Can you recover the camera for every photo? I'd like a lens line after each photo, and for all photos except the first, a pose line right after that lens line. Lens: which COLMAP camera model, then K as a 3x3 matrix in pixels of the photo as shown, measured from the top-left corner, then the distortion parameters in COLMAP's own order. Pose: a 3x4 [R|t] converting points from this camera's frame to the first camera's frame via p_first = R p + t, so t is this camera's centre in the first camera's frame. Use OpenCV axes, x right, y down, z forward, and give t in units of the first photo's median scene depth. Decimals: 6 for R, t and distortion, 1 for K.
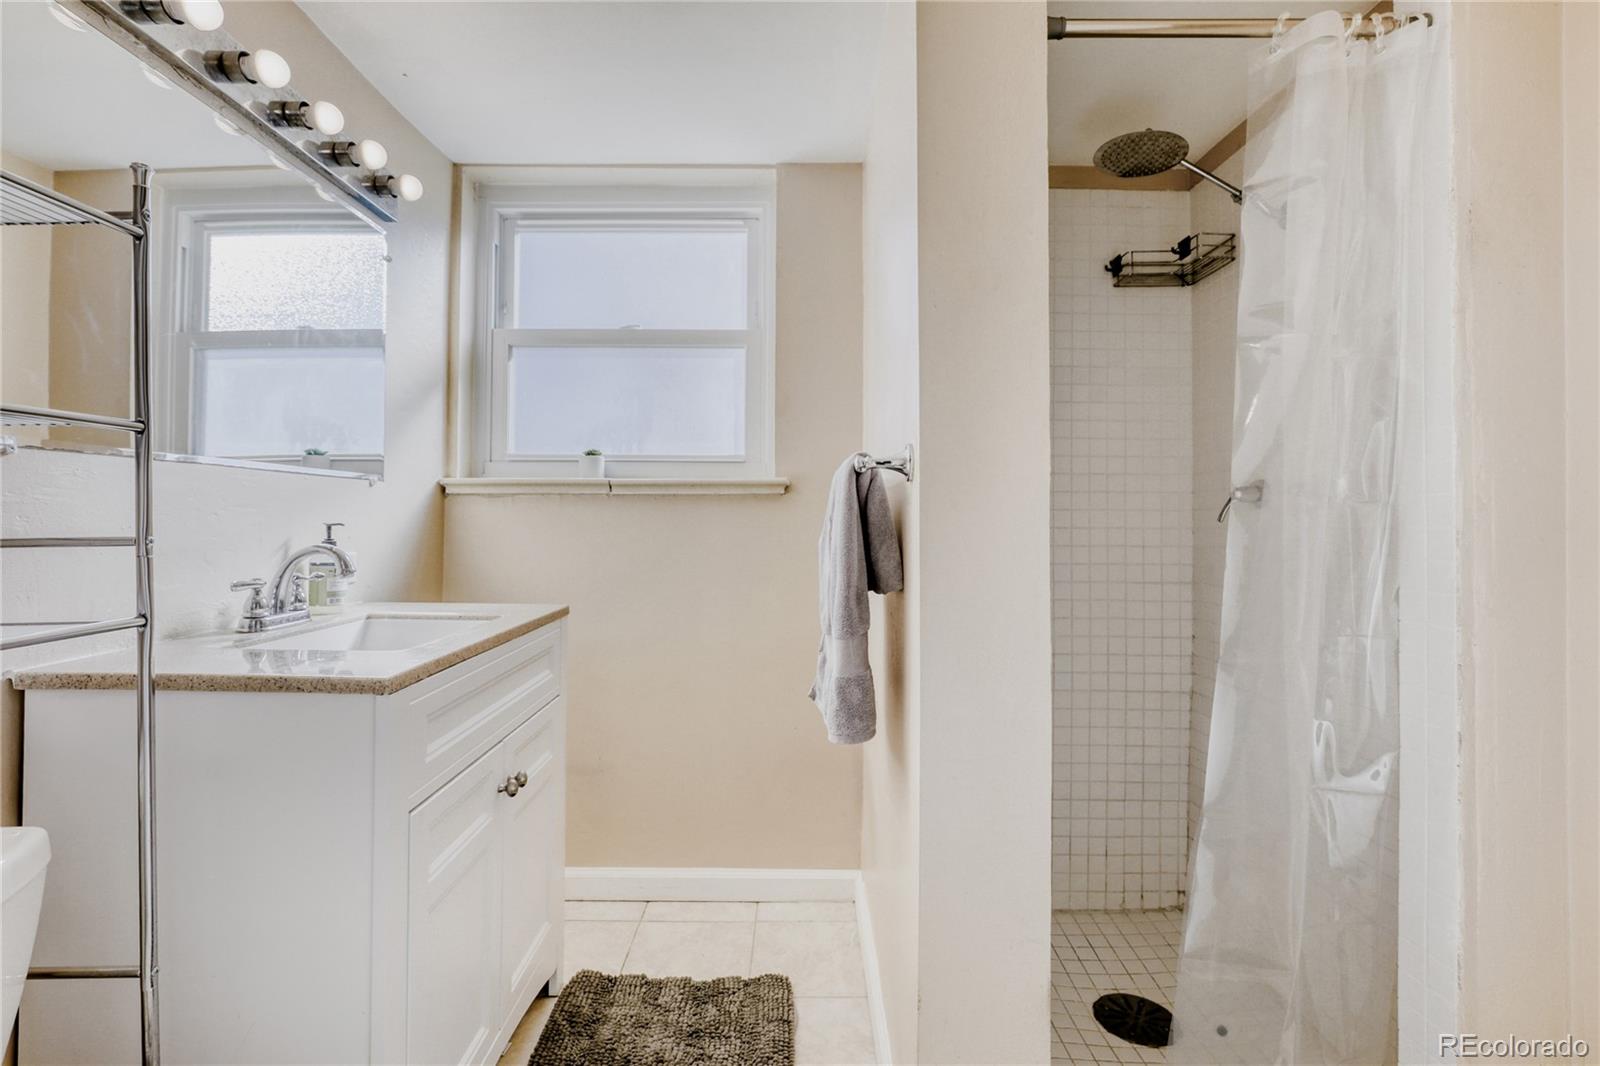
lens RADIAL K [[745.1, 0, 787.9], [0, 745.1, 528.0], [0, 0, 1]] dist [-0.037713, 0.006395]
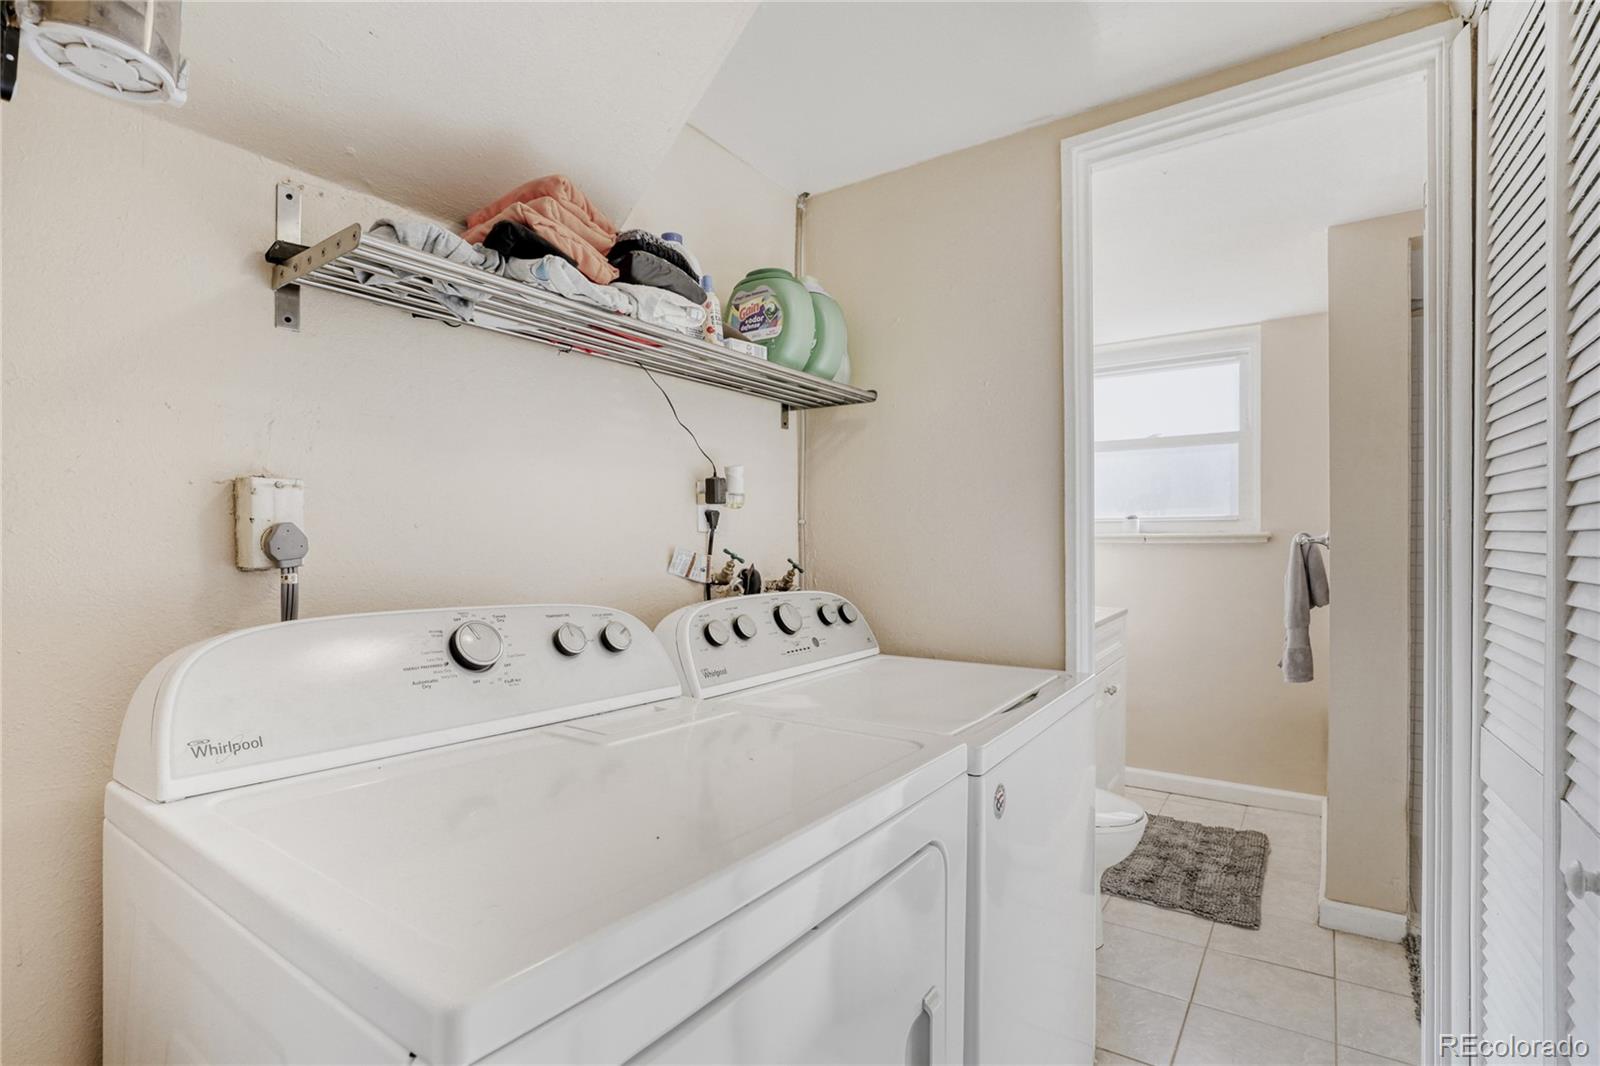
lens RADIAL K [[745.1, 0, 799.7], [0, 745.1, 542.1], [0, 0, 1]] dist [-0.037713, 0.006395]
pose [[0.821699, -0.005799, -0.569892, 0.083027], [0.003721, 0.999982, -0.004811, -0.056447], [0.569909, 0.001833, 0.821706, -1.007350]]
